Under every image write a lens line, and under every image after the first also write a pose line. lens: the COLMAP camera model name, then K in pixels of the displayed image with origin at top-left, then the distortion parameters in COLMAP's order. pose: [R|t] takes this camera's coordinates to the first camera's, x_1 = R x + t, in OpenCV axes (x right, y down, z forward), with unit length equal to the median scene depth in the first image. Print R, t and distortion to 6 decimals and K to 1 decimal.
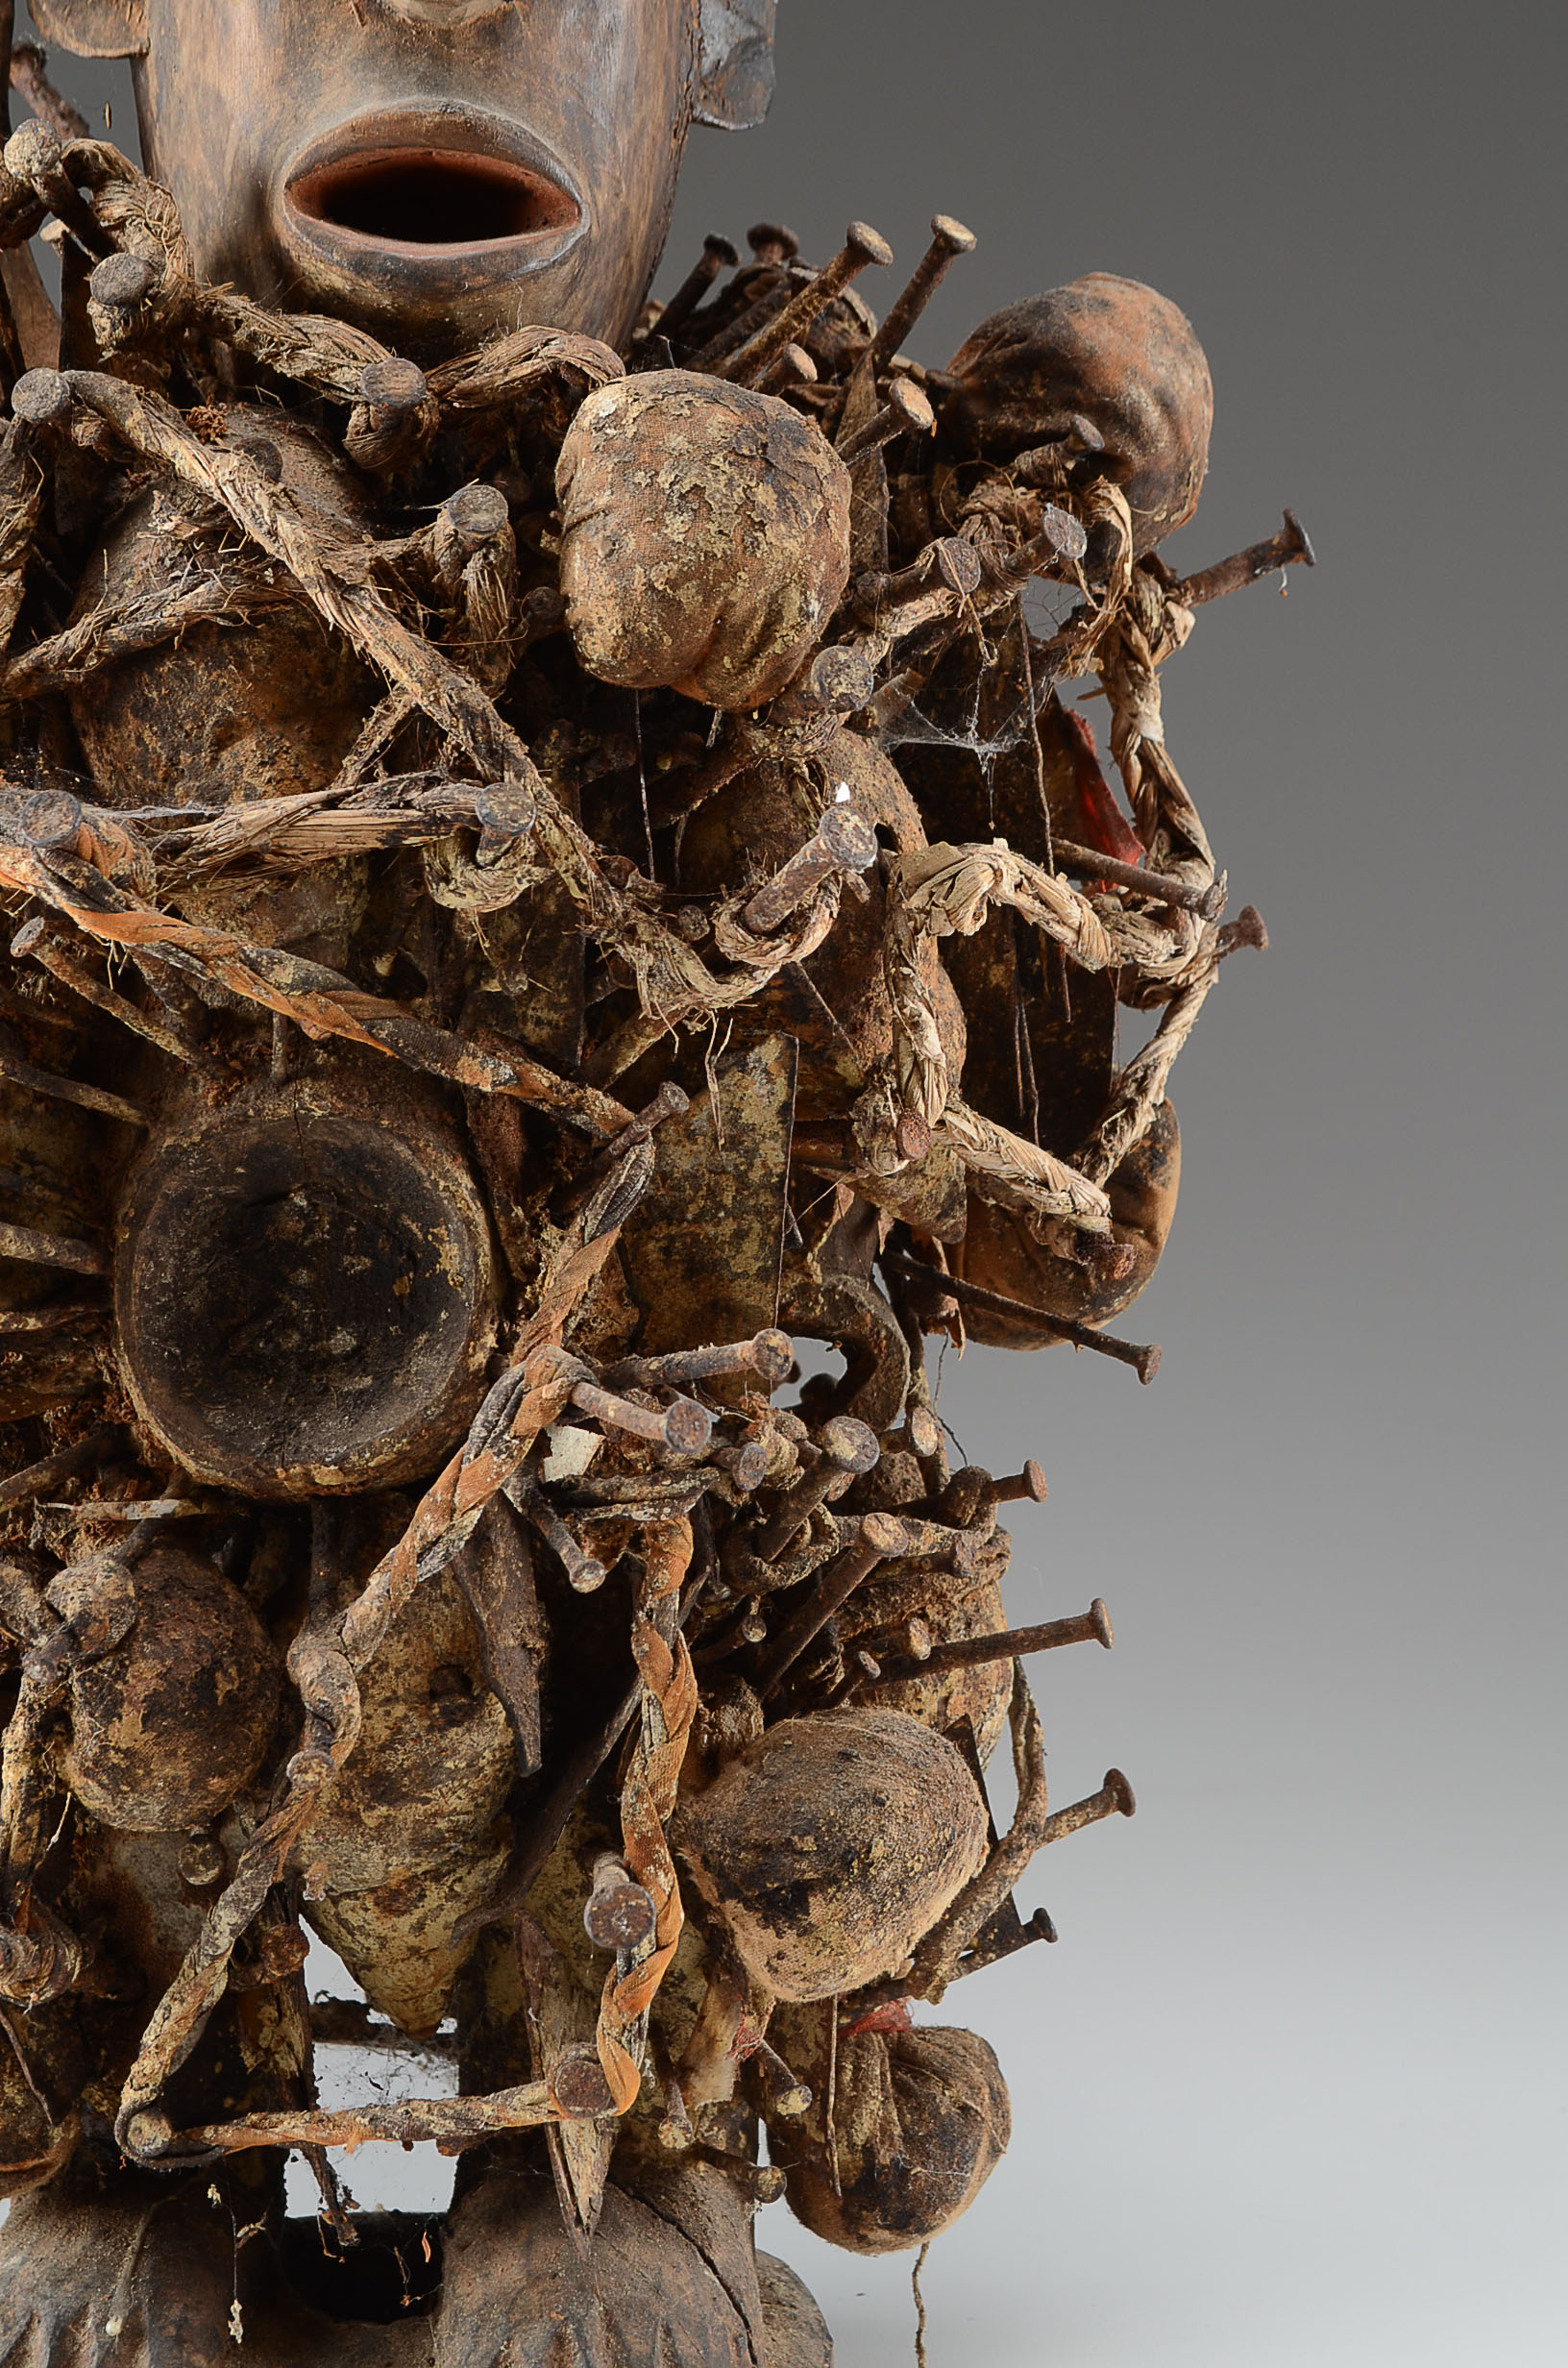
lens RADIAL K [[4355.5, 0, 772.2], [0, 4355.5, 1182.8], [0, 0, 1]] dist [0.010088, 0.000000]
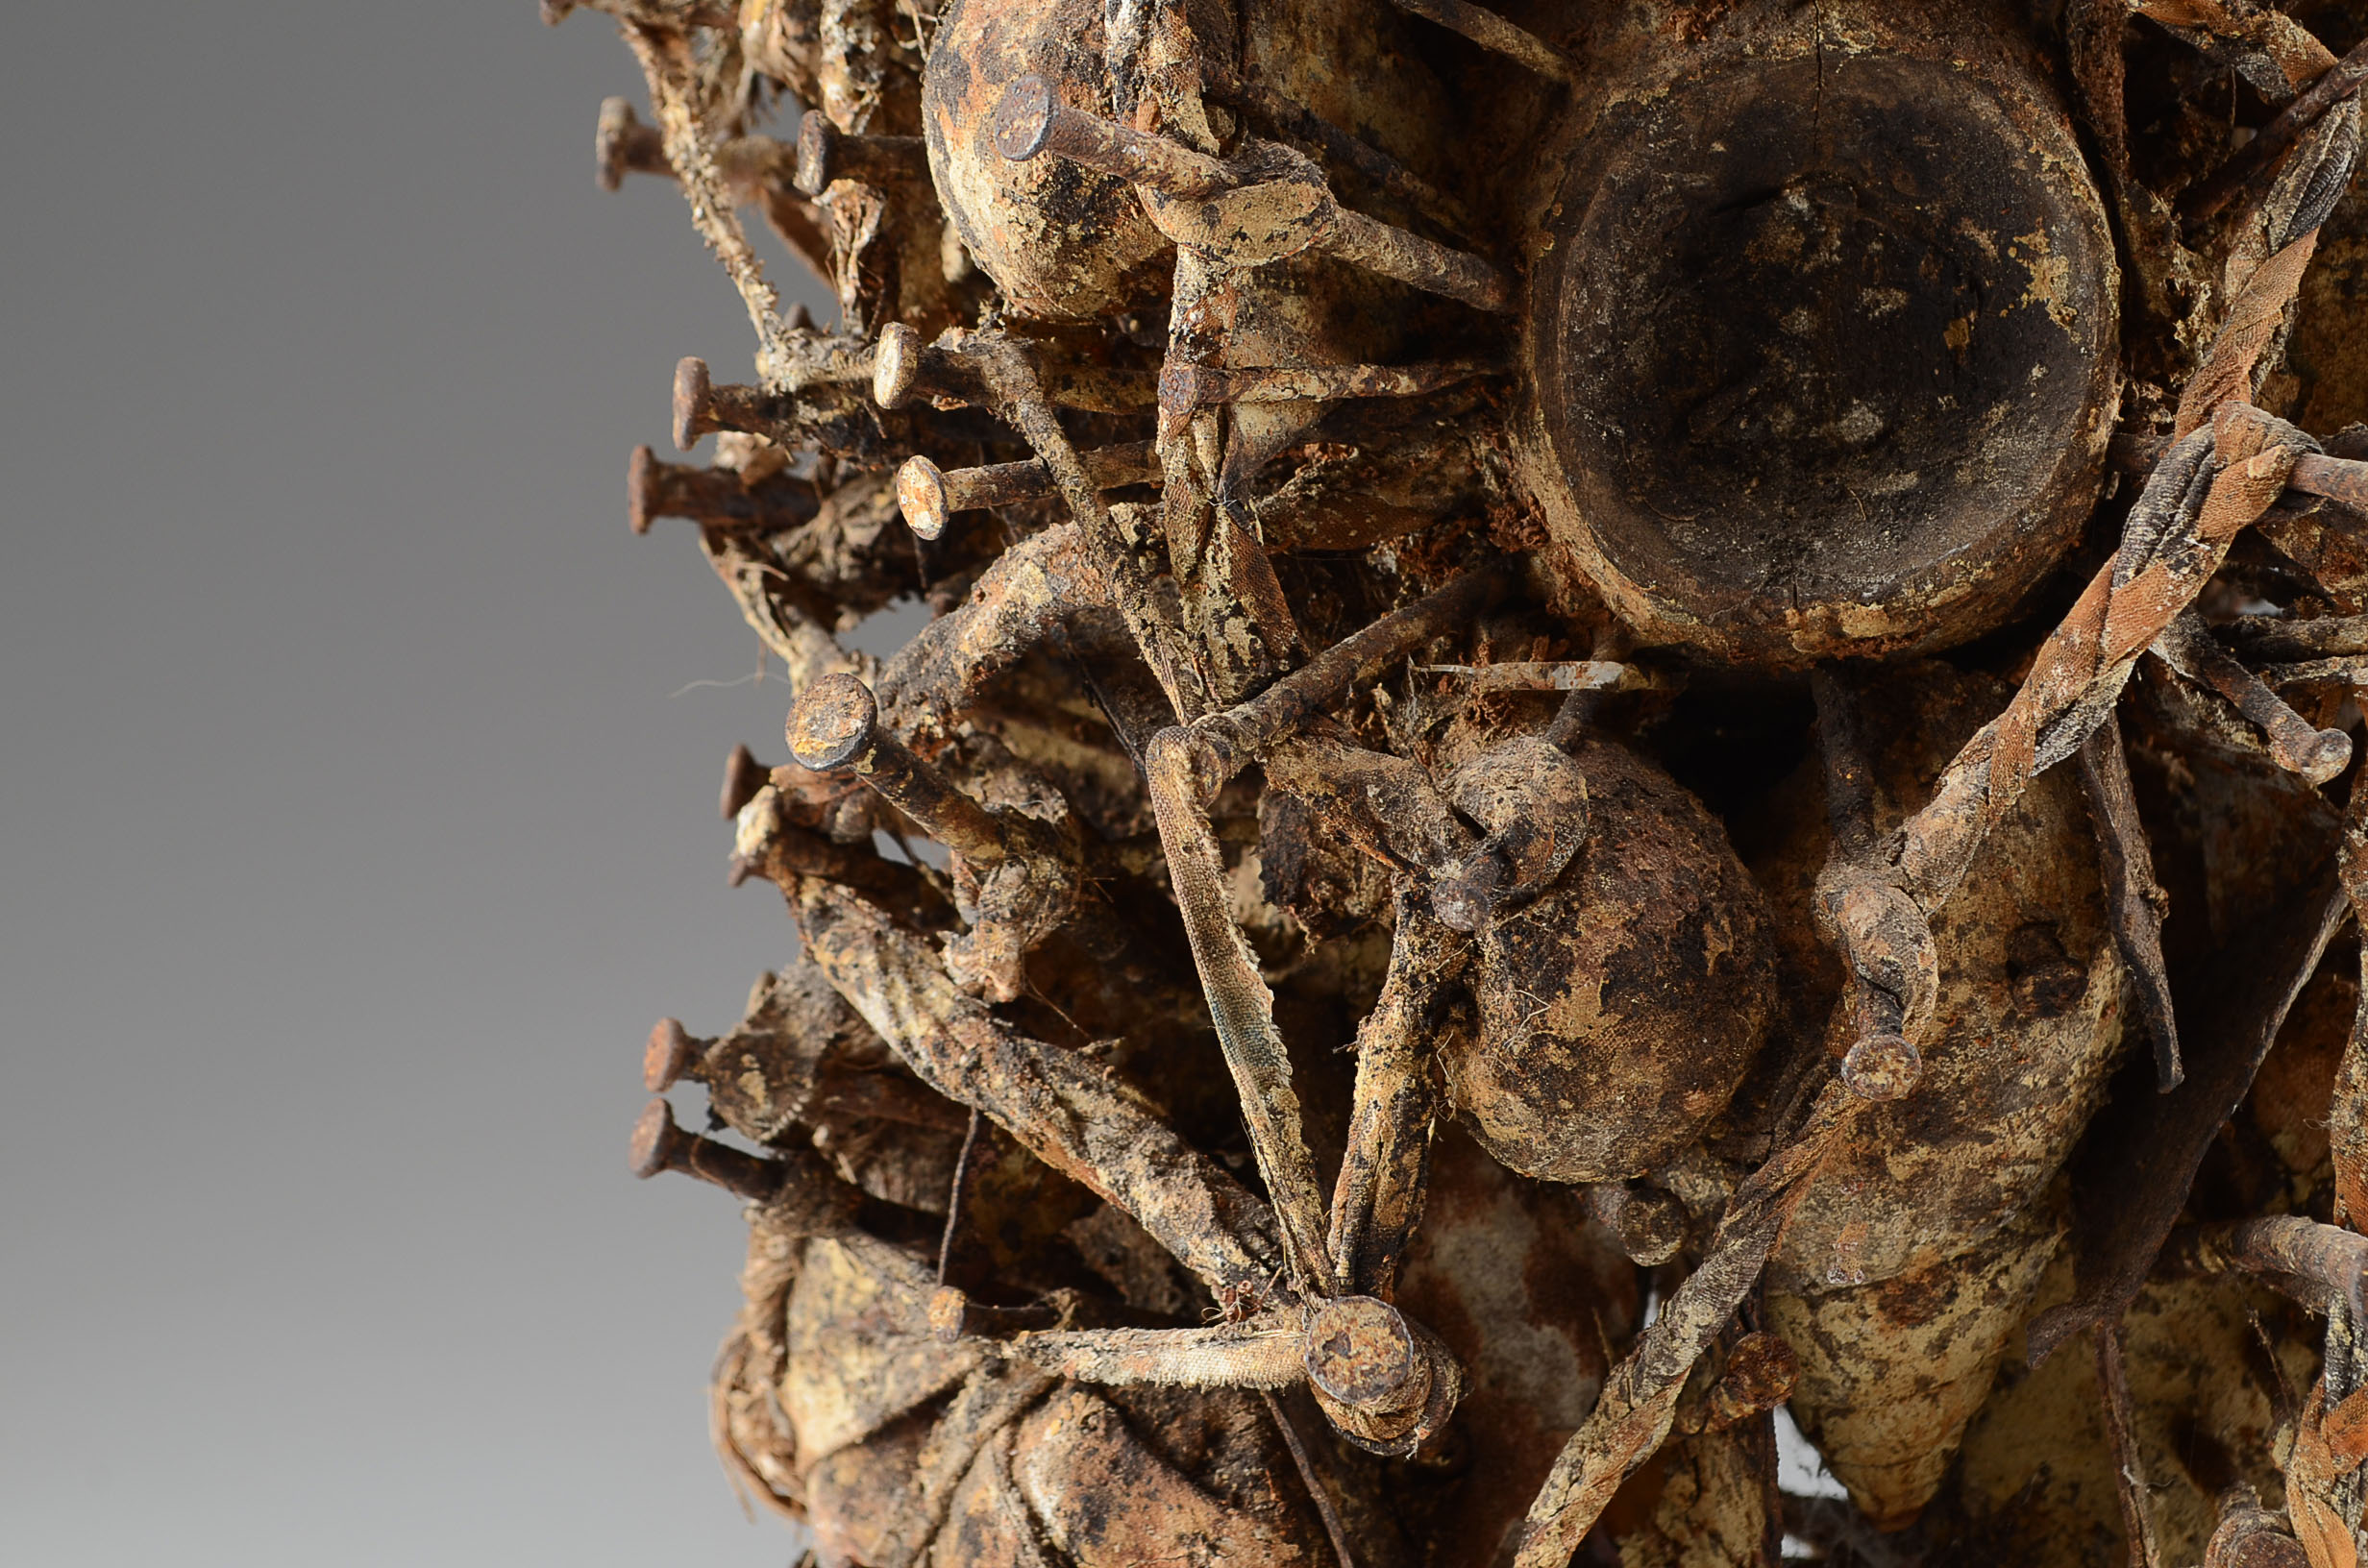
lens RADIAL K [[5327.8, 0, 1195.5], [0, 5327.8, 791.2], [0, 0, 1]] dist [0.026057, 0.000000]
pose [[0.999955, -0.006058, -0.007288, -0.192578], [0.006107, 0.999959, 0.006732, 0.085446], [0.007247, -0.006777, 0.999951, 0.213908]]
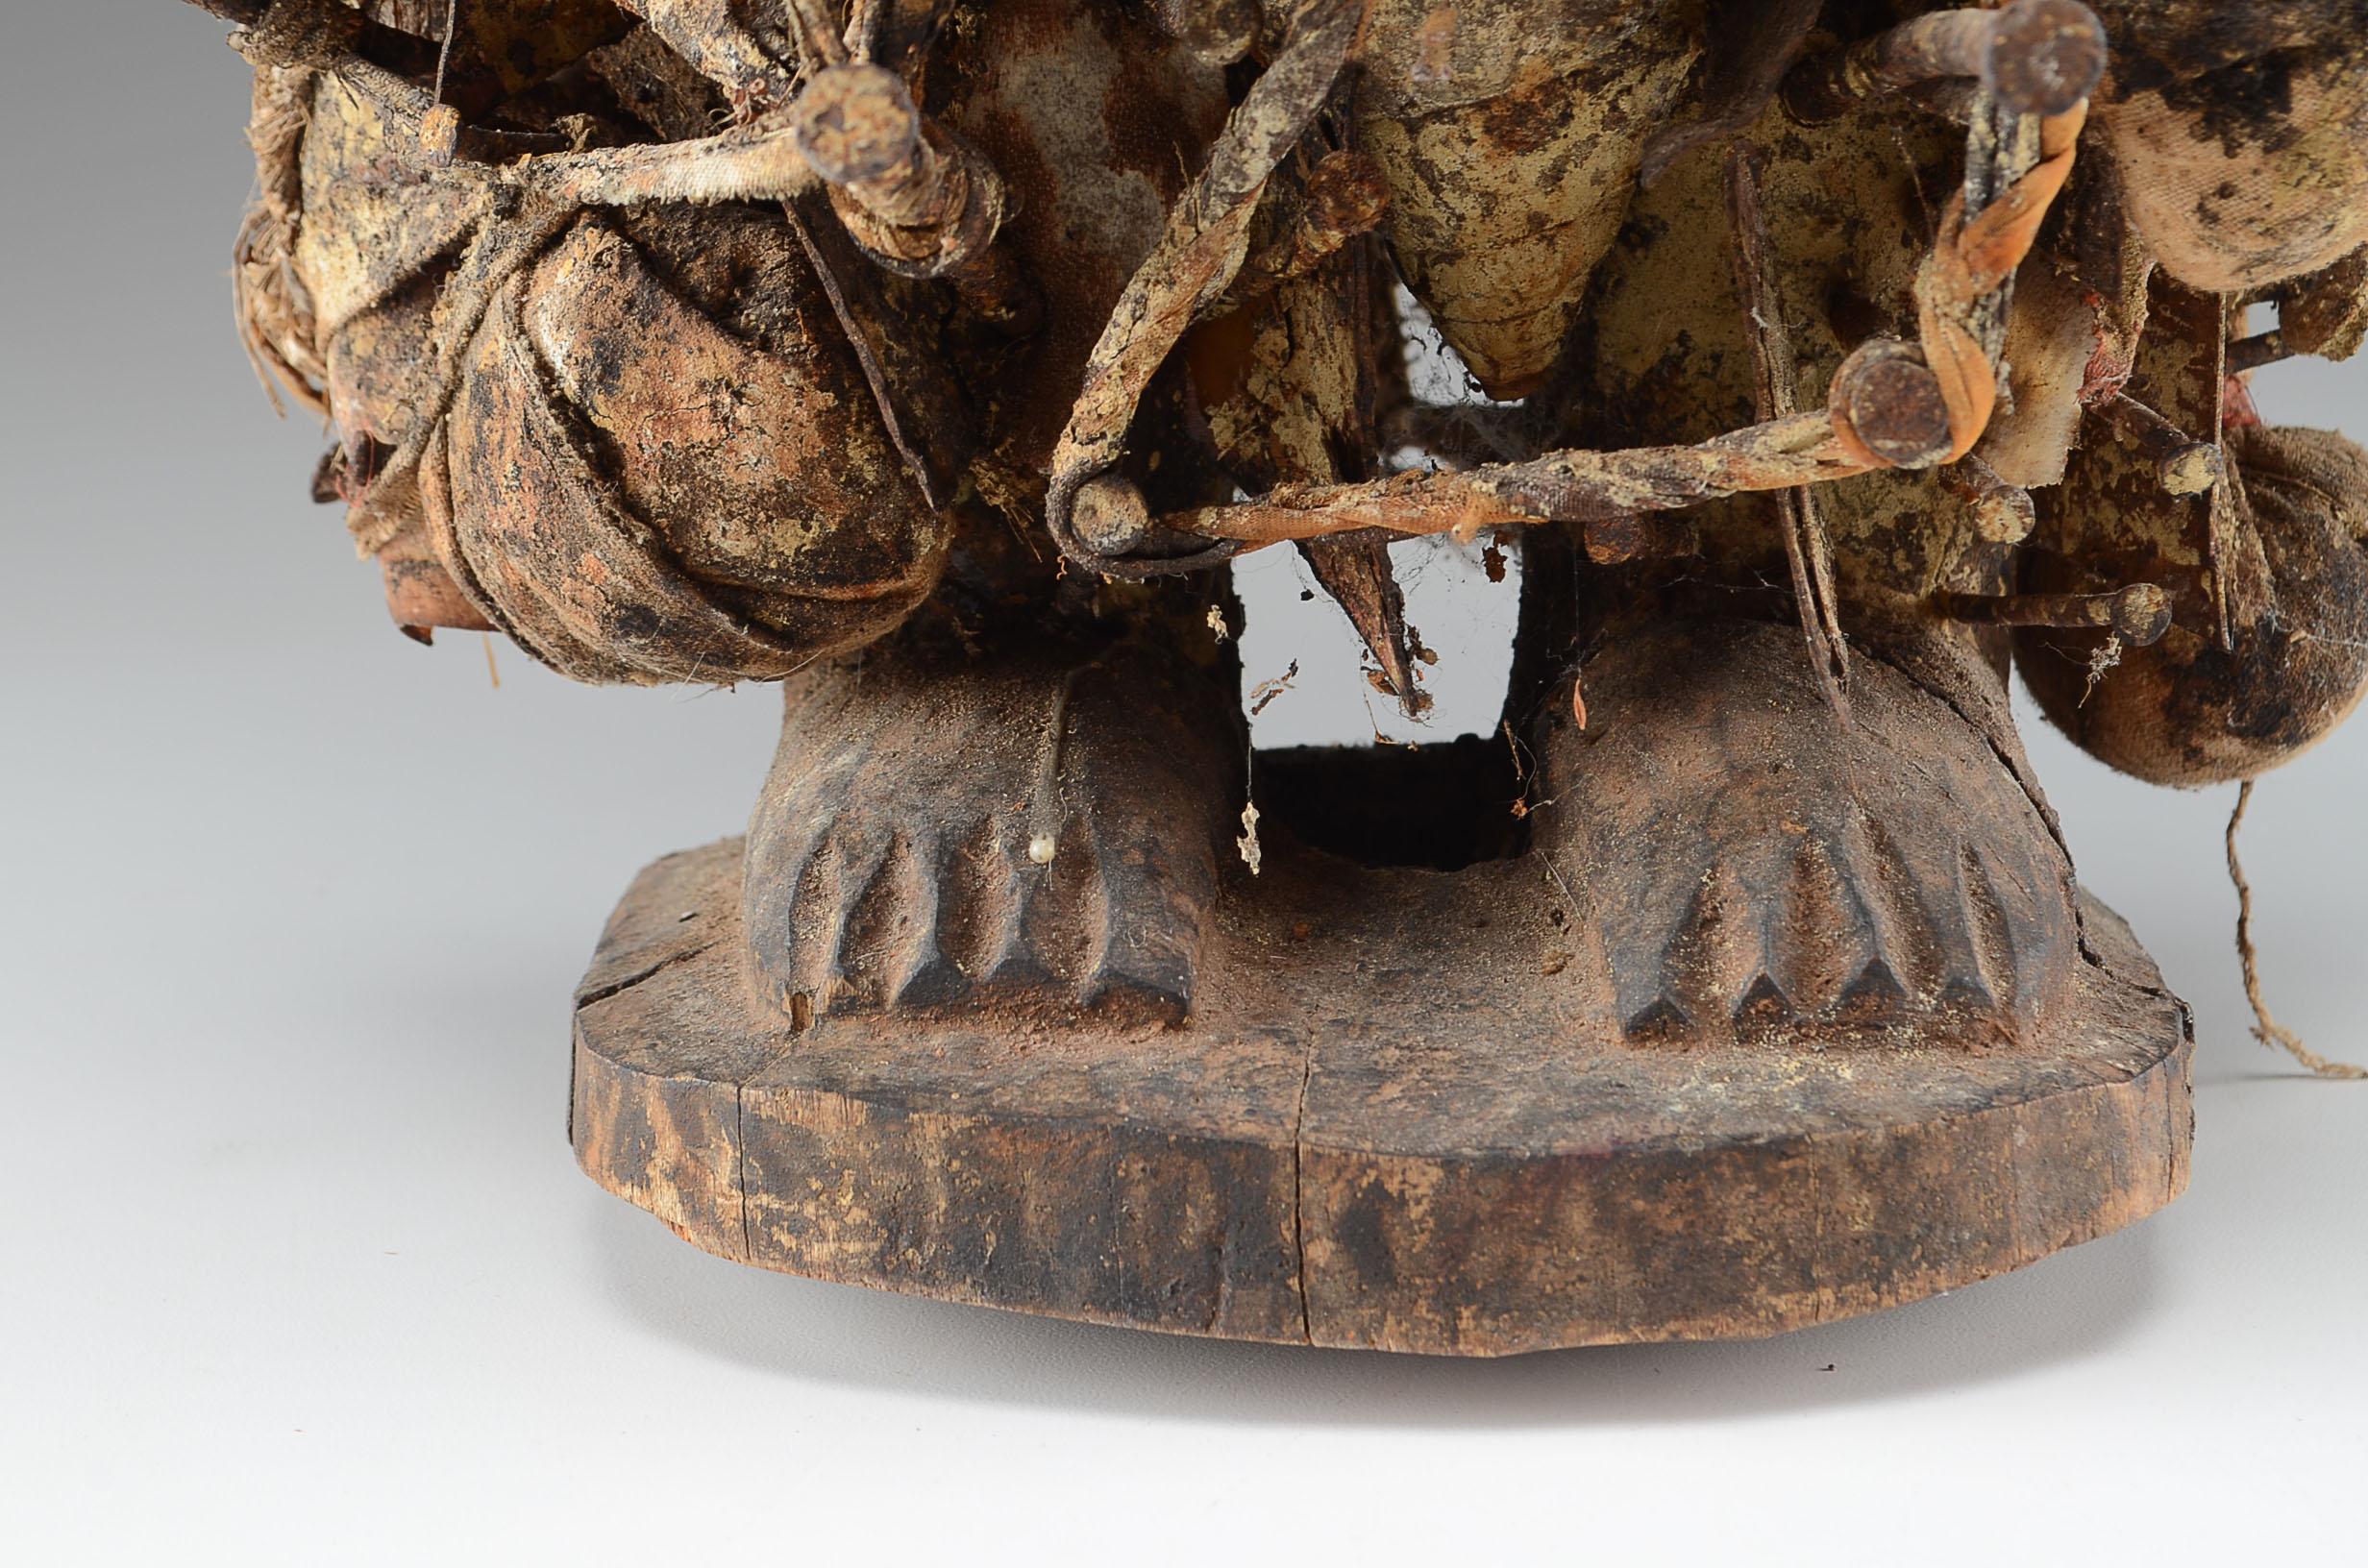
lens RADIAL K [[5327.8, 0, 1198.7], [0, 5327.8, 801.0], [0, 0, 1]] dist [0.026057, 0.000000]
pose [[0.999857, -0.003543, 0.016541, -0.145758], [0.000870, 0.987294, 0.158902, 0.145436], [-0.016893, -0.158865, 0.987156, 0.296965]]
